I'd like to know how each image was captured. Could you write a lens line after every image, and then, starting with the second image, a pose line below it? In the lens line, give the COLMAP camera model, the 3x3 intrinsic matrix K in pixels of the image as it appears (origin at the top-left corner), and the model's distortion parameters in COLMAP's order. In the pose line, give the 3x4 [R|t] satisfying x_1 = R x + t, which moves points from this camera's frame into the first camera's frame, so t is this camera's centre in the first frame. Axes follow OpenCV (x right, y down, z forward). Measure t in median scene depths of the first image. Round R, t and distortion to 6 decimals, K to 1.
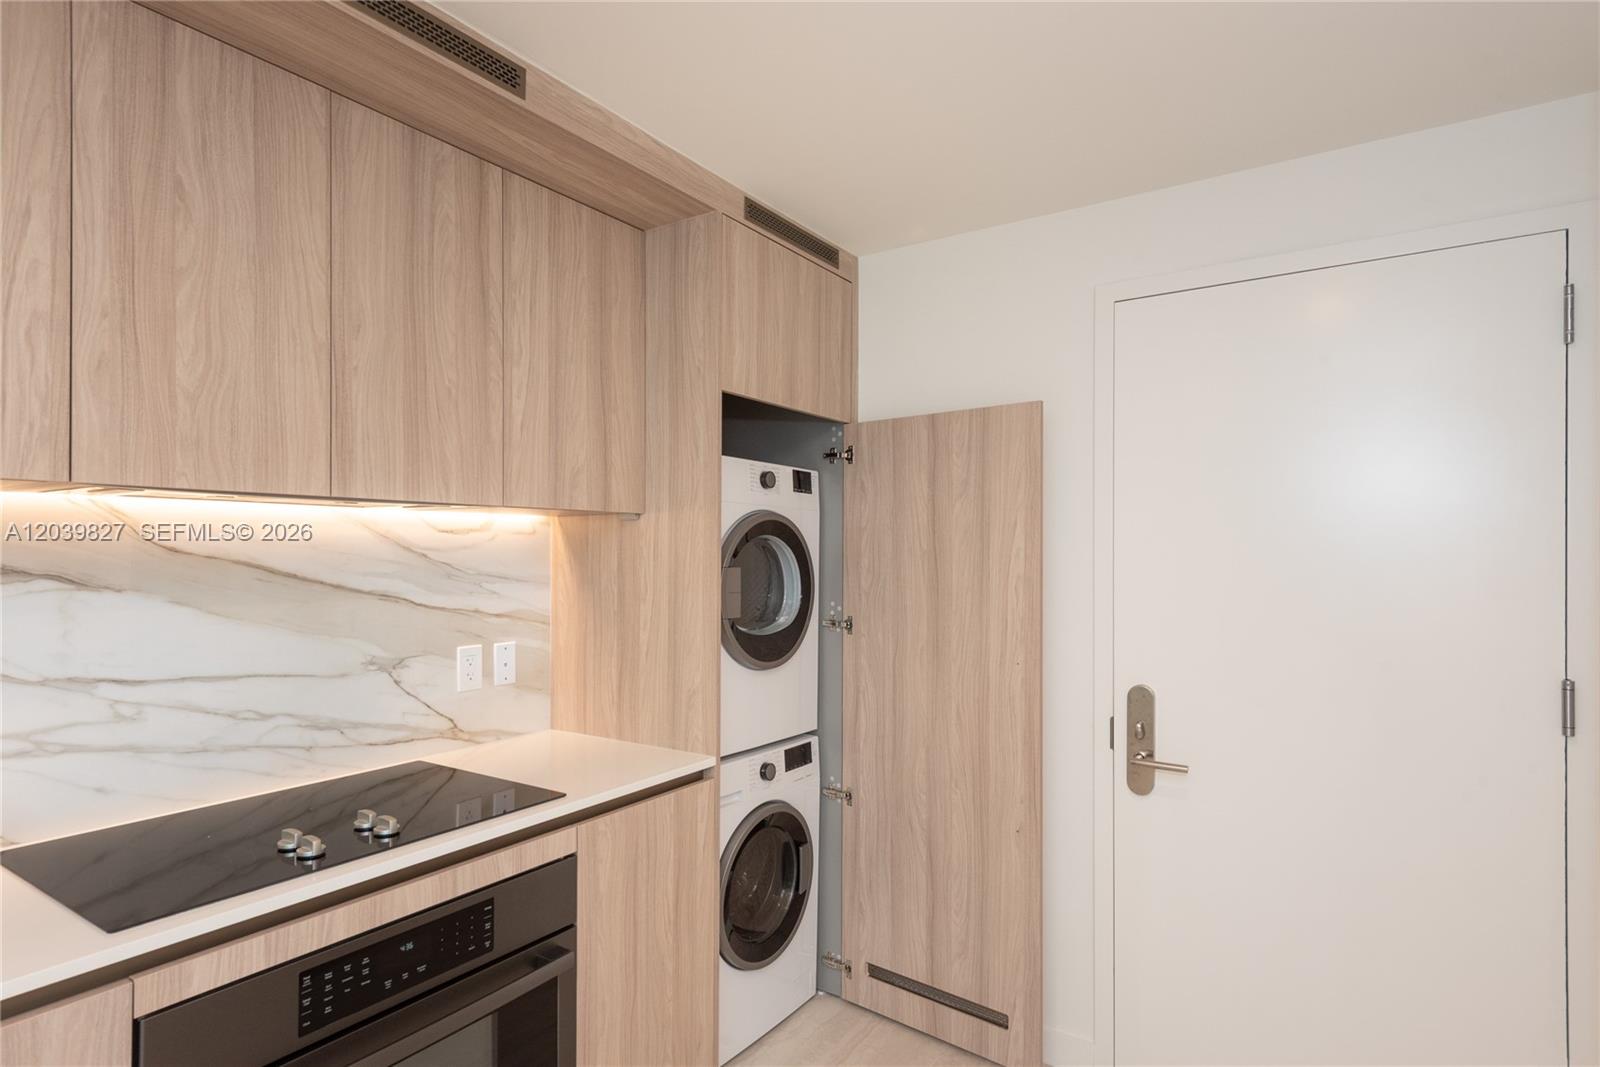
lens RADIAL K [[864.8, 0, 798.6], [0, 864.8, 552.7], [0, 0, 1]] dist [0.021565, -0.002401]
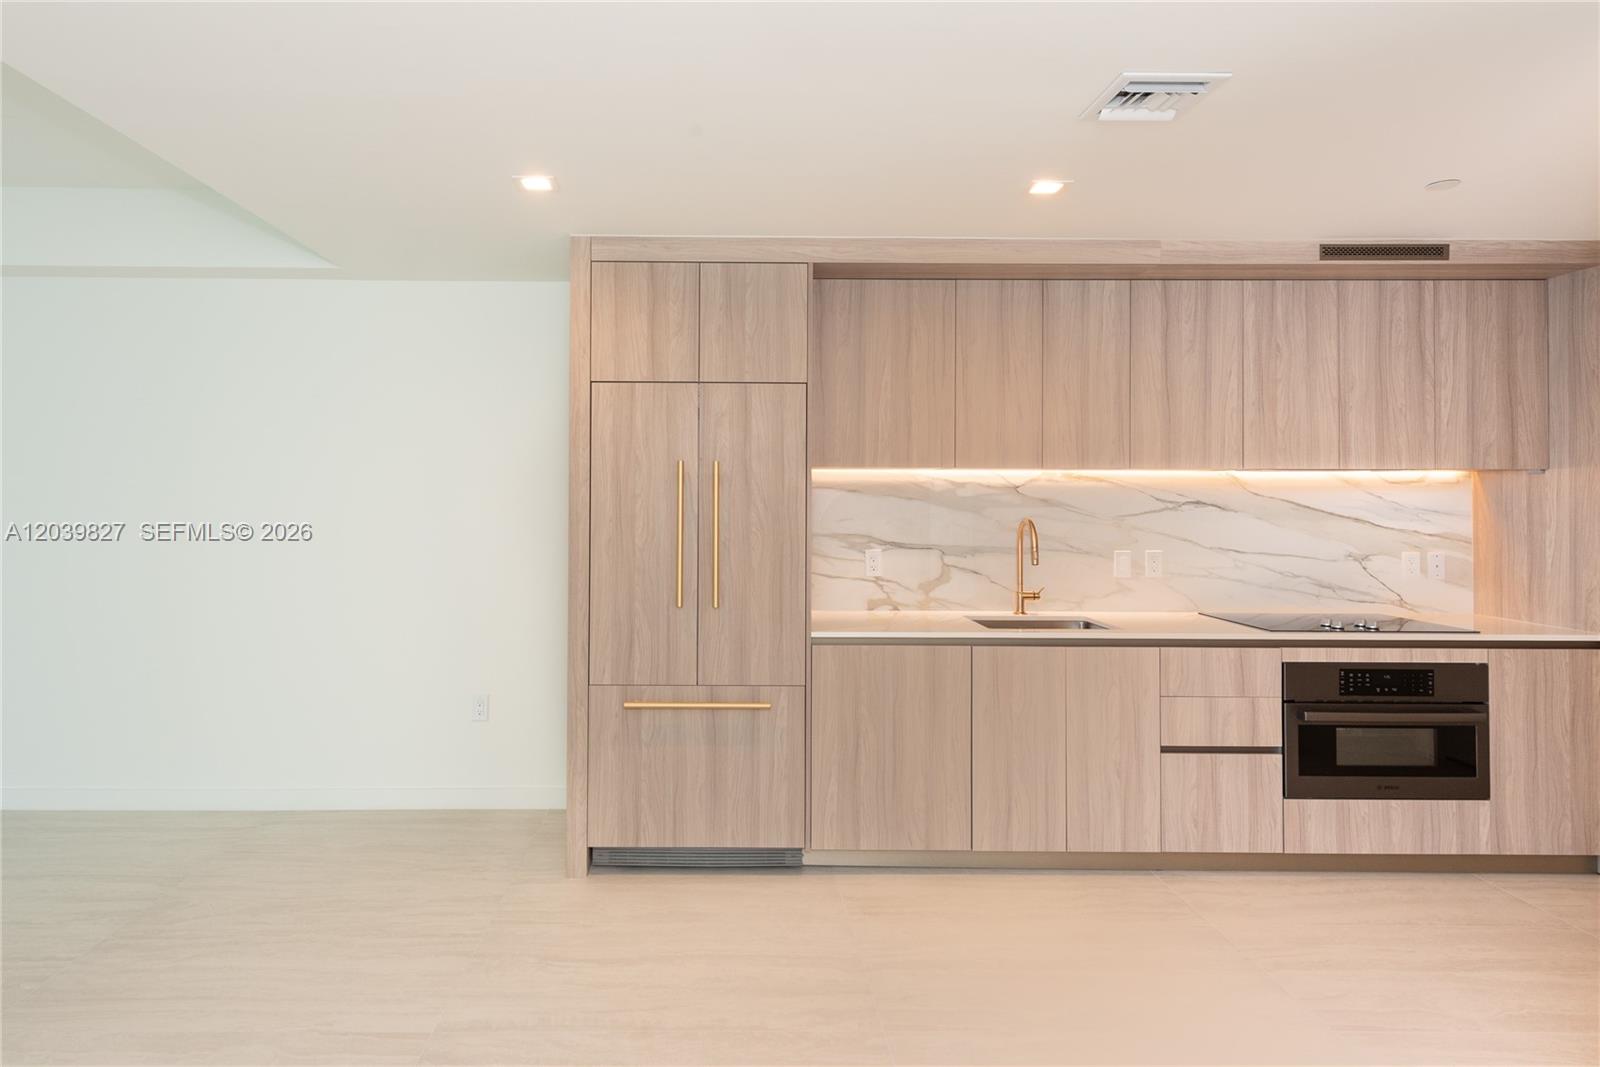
lens RADIAL K [[908.6, 0, 718.0], [0, 908.6, 481.7], [0, 0, 1]] dist [0.003412, -0.003027]
pose [[0.551736, -0.012521, -0.833925, 0.407106], [-0.001558, 0.999870, -0.016043, 0.003823], [0.834018, 0.010151, 0.551644, -1.269908]]
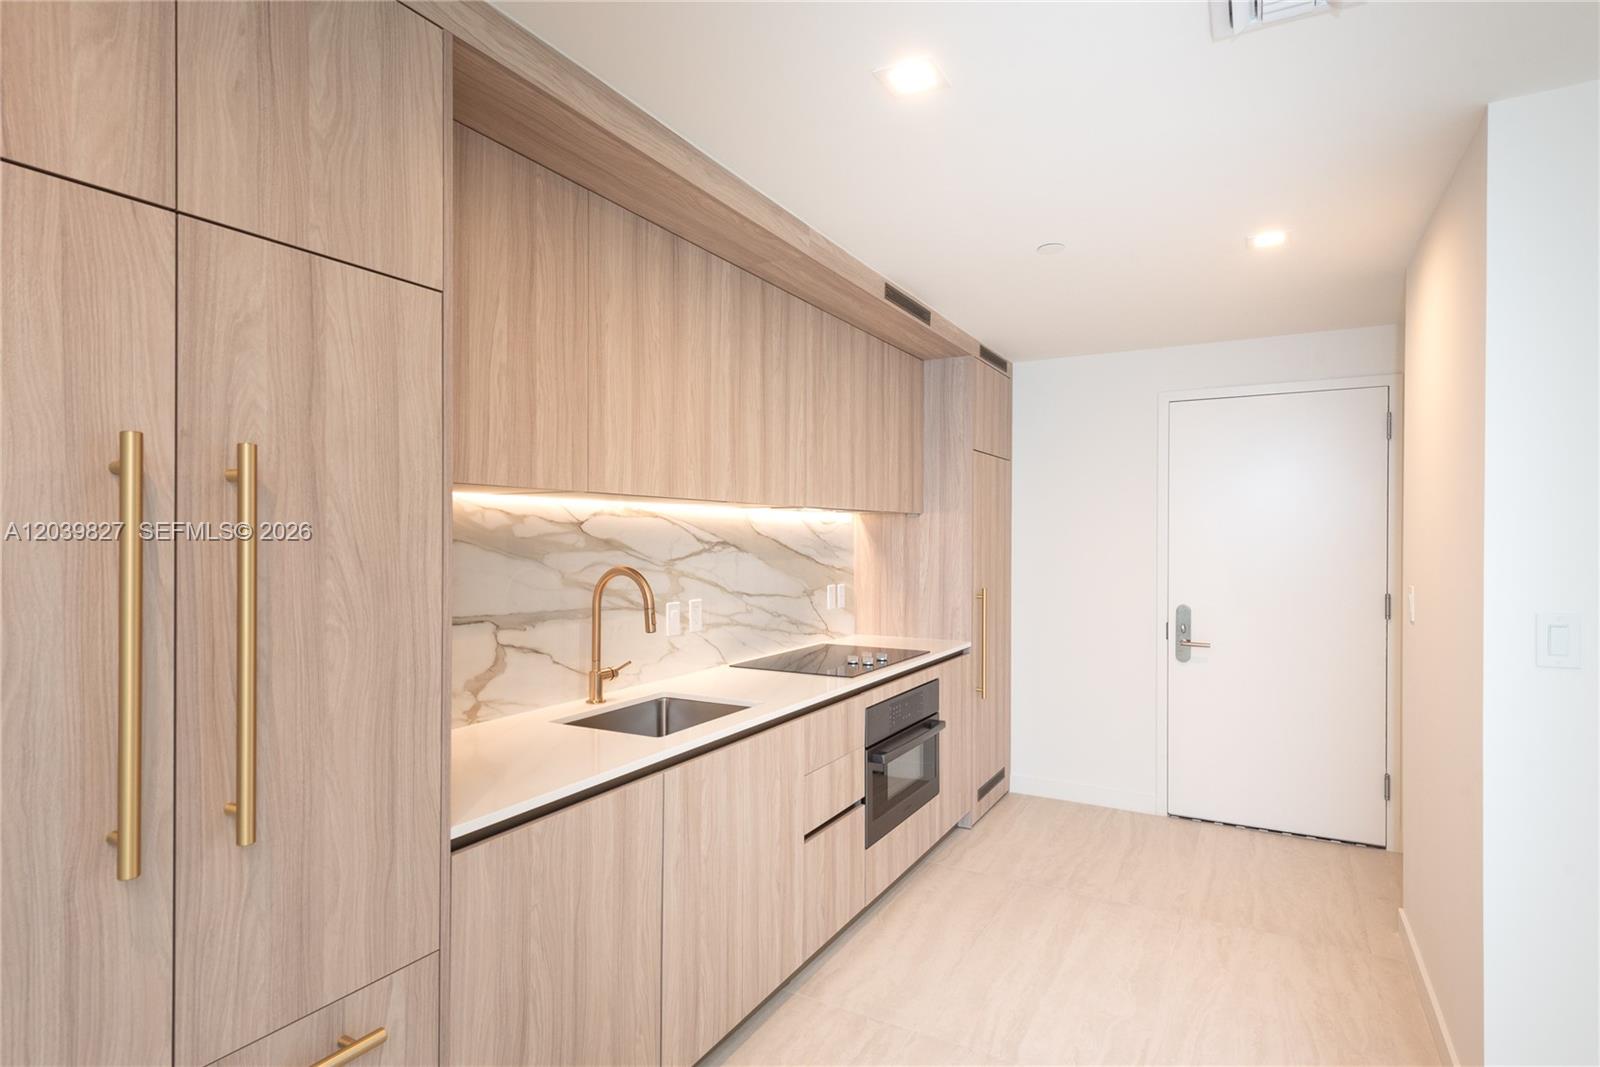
lens RADIAL K [[842.1, 0, 804.1], [0, 842.1, 540.1], [0, 0, 1]] dist [0.024627, 0.000149]
pose [[0.996965, 0.000887, 0.077844, -0.693576], [-0.001408, 0.999977, 0.006646, -0.000762], [-0.077836, -0.006735, 0.996943, -0.940659]]
